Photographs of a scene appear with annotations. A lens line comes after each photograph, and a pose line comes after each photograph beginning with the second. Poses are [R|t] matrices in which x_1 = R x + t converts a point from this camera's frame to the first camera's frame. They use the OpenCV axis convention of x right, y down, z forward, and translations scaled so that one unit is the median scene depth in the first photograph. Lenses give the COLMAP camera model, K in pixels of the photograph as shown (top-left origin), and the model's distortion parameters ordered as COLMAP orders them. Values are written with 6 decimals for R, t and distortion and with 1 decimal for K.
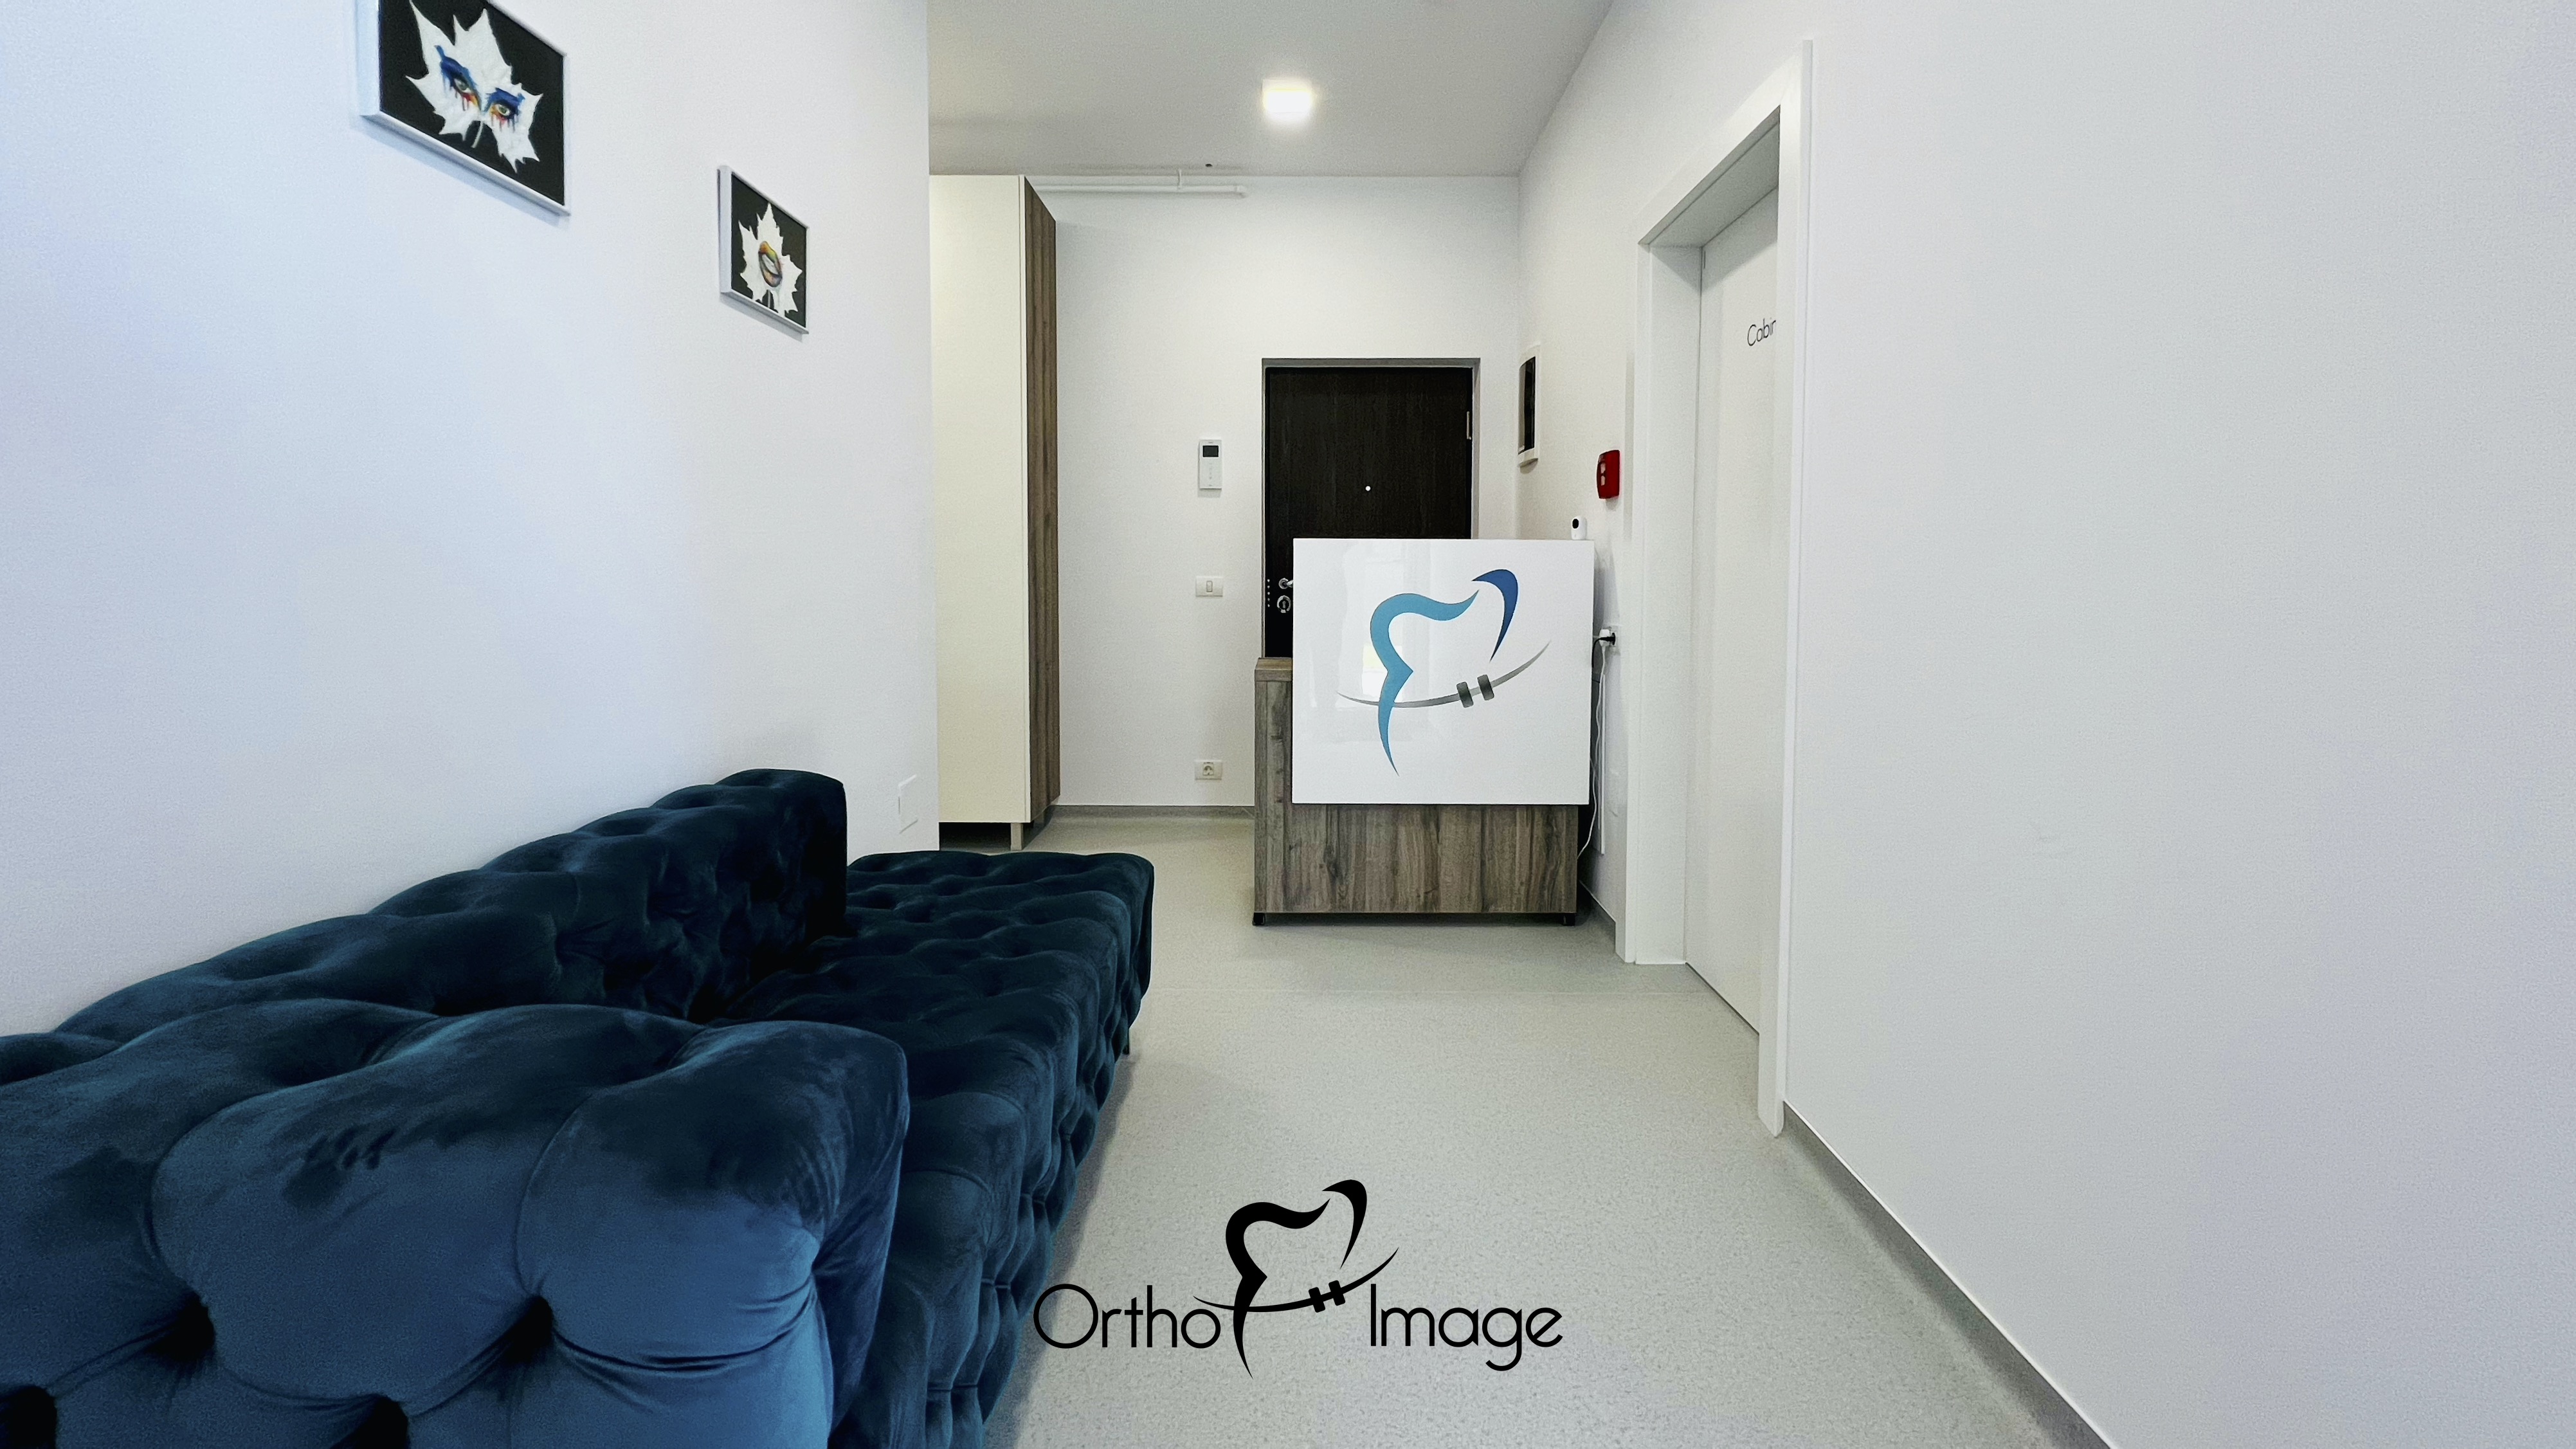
lens RADIAL K [[1043.4, 0, 1292.0], [0, 1043.4, 646.1], [0, 0, 1]] dist [-0.001153, -0.000020]
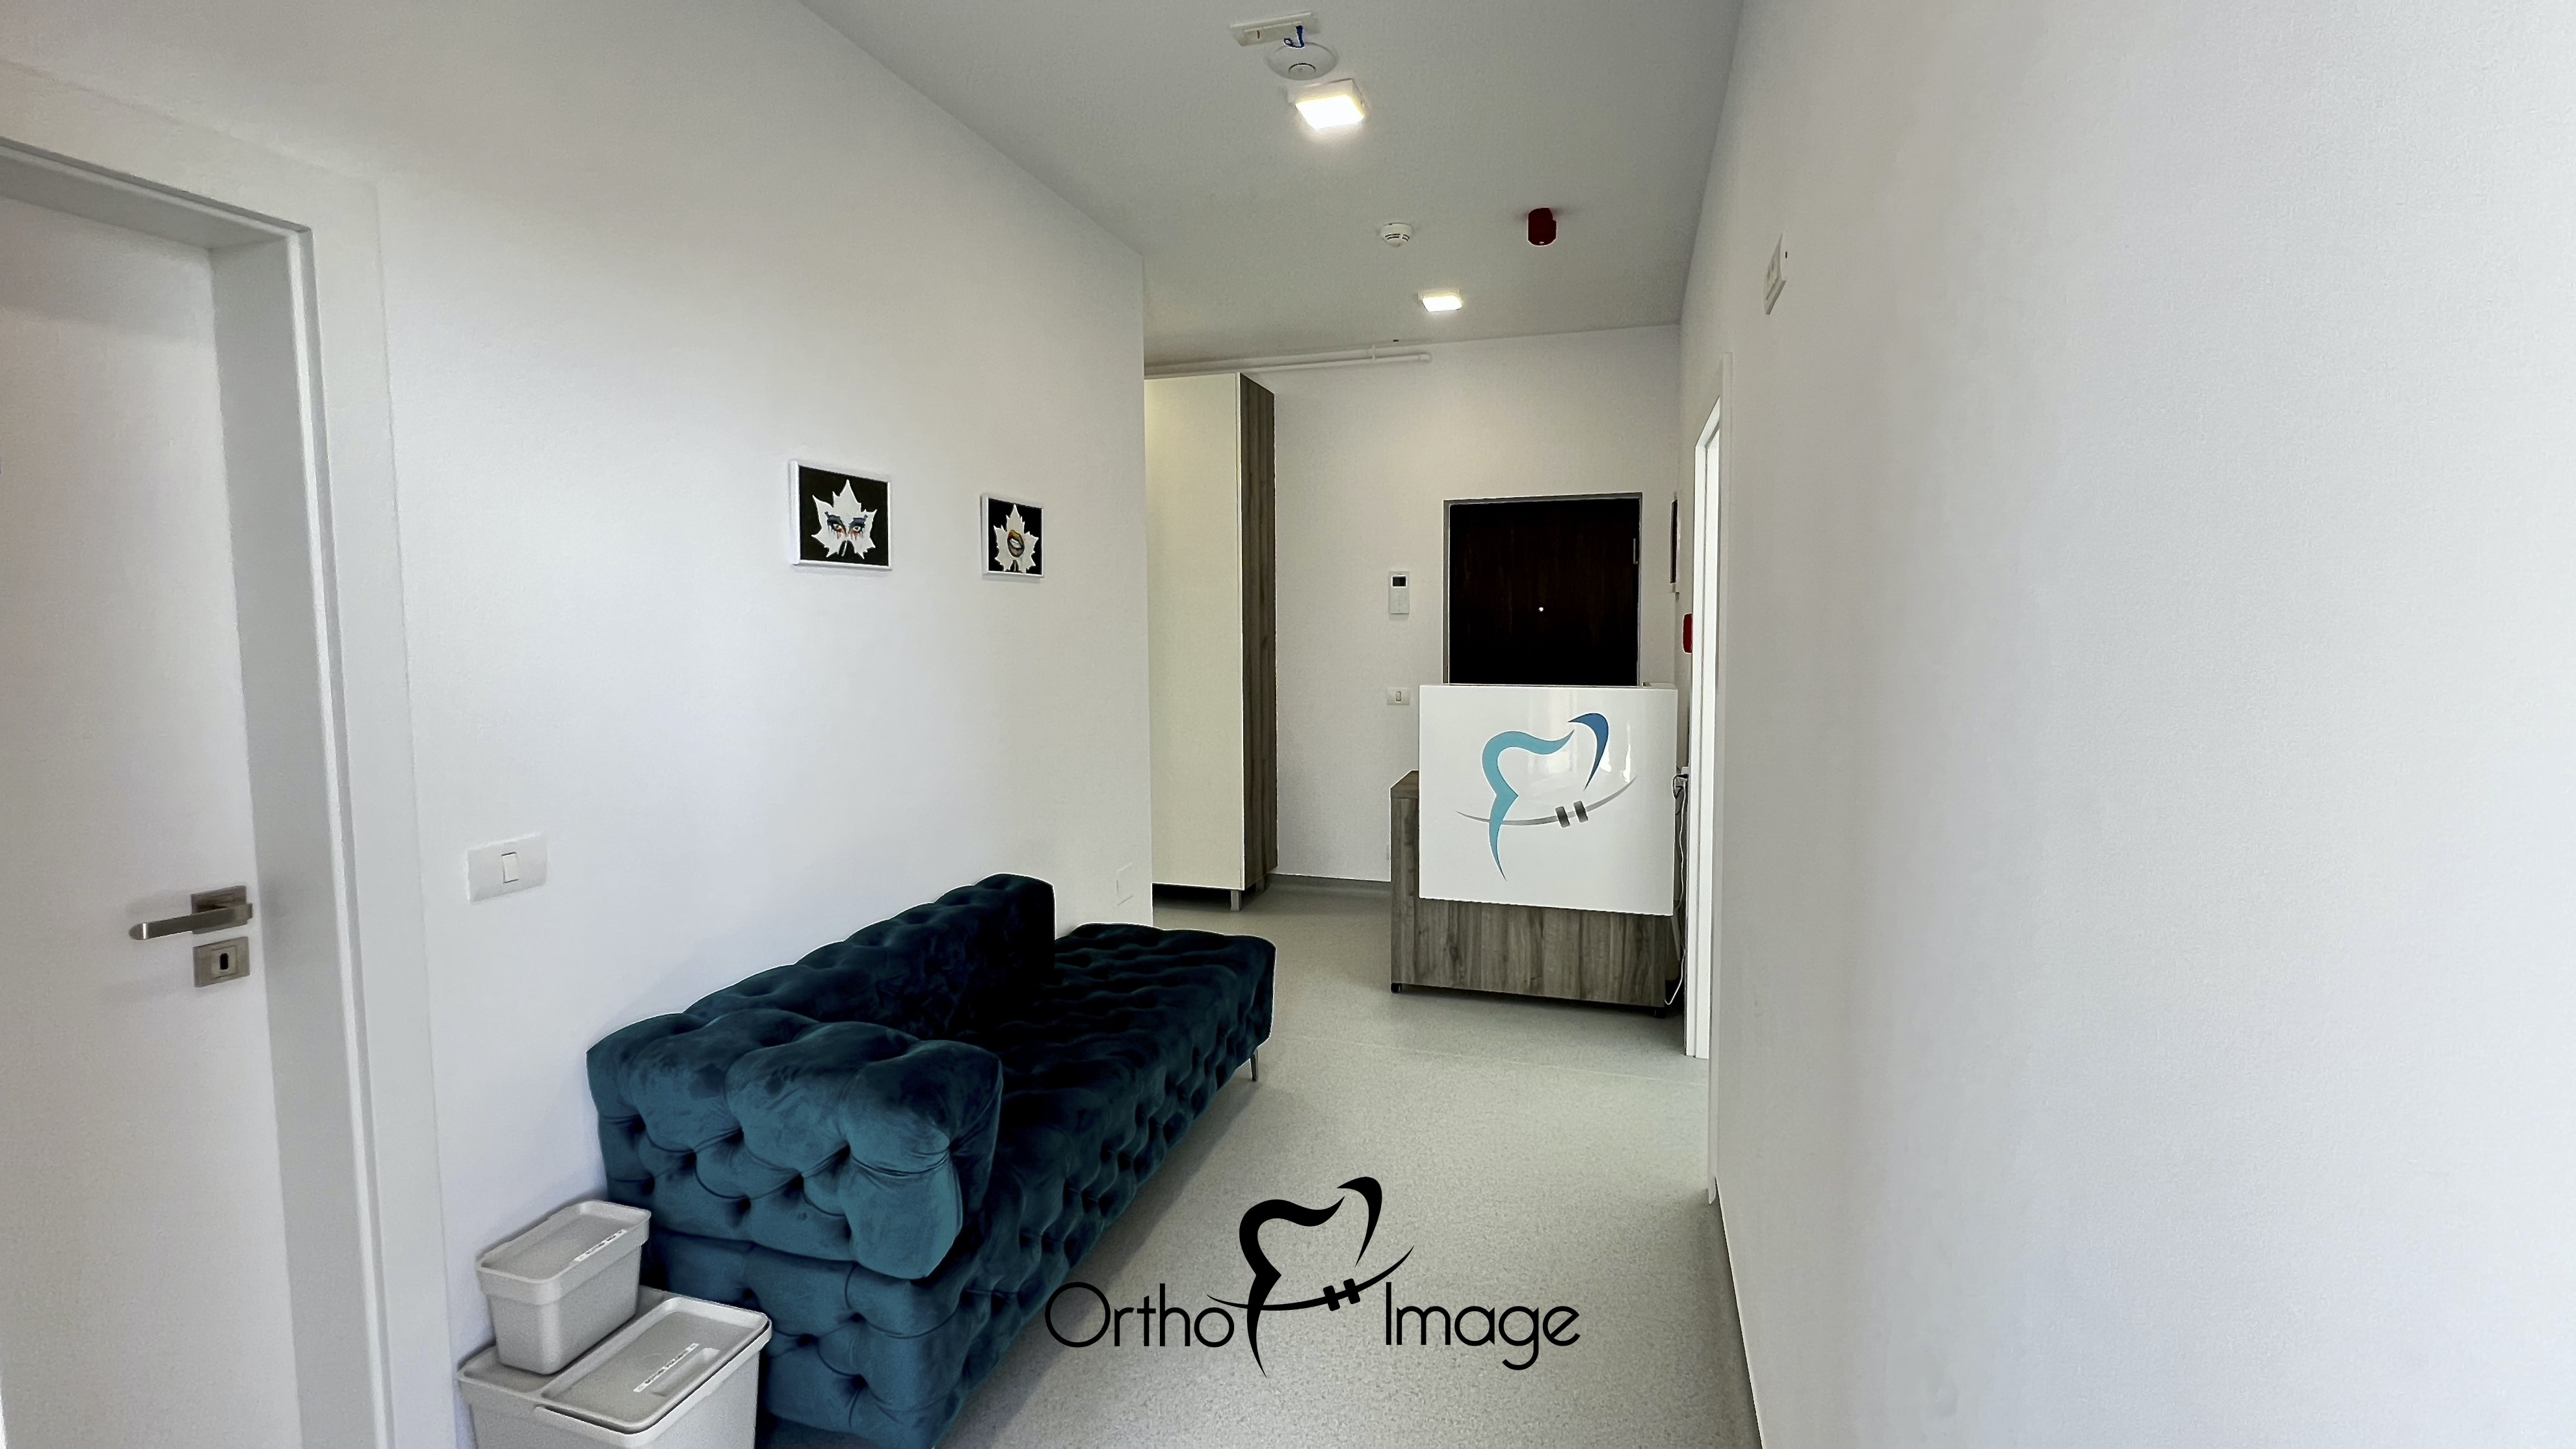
lens RADIAL K [[1036.2, 0, 1284.8], [0, 1036.2, 709.8], [0, 0, 1]] dist [0.000199, -0.000006]
pose [[0.955781, 0.012922, -0.293795, 0.249557], [-0.006745, 0.999735, 0.022029, -0.118510], [0.294002, -0.019073, 0.955615, -0.262077]]
